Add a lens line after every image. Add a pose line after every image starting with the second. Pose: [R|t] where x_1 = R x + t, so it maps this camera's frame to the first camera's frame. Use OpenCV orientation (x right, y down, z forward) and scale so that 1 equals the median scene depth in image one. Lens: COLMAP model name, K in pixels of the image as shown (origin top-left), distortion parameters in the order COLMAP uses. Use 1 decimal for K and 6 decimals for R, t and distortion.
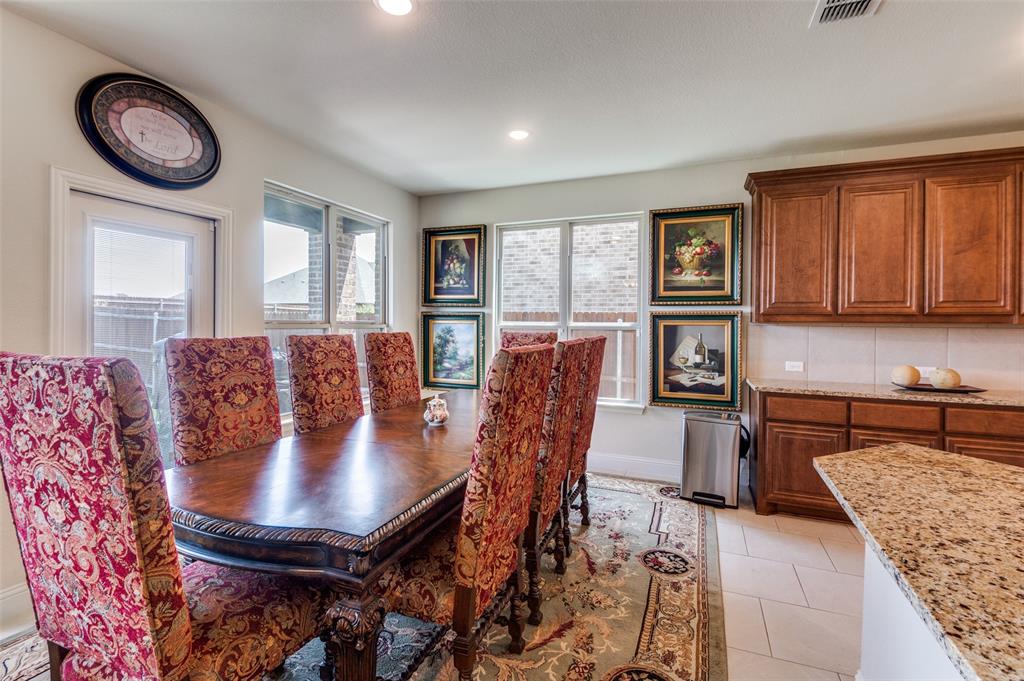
lens RADIAL K [[458.5, 0, 493.9], [0, 458.5, 322.9], [0, 0, 1]] dist [0.001638, -0.004524]
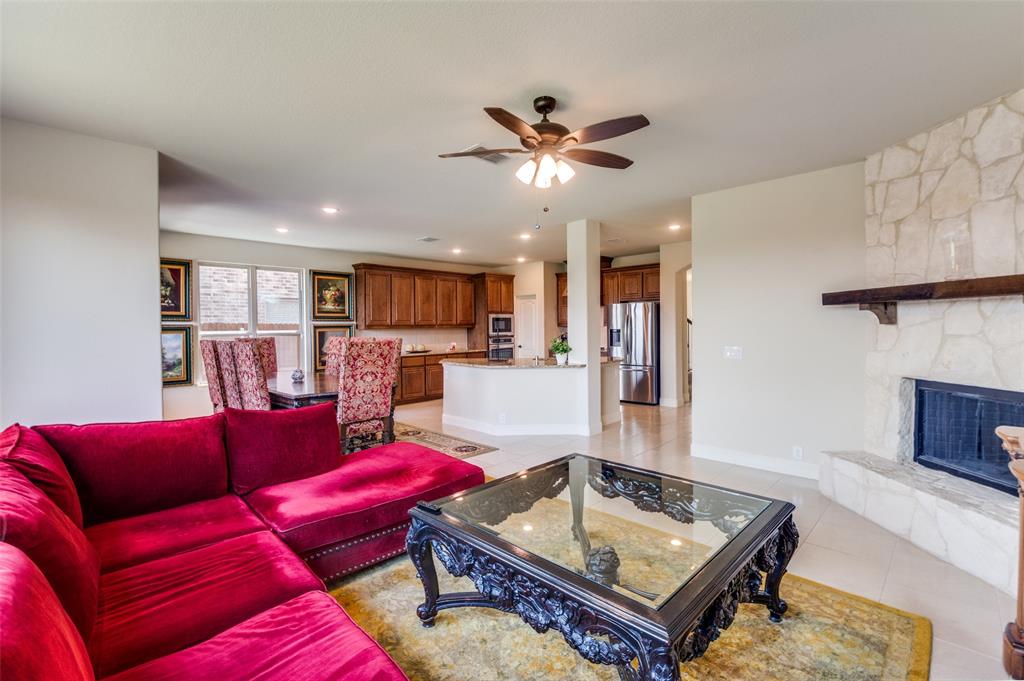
lens RADIAL K [[458.5, 0, 504.7], [0, 458.5, 333.8], [0, 0, 1]] dist [0.001638, -0.004524]
pose [[0.386063, -0.027707, 0.922056, -1.137199], [0.013679, 0.999611, 0.024310, -0.021711], [-0.922371, 0.003228, 0.386291, -0.462465]]
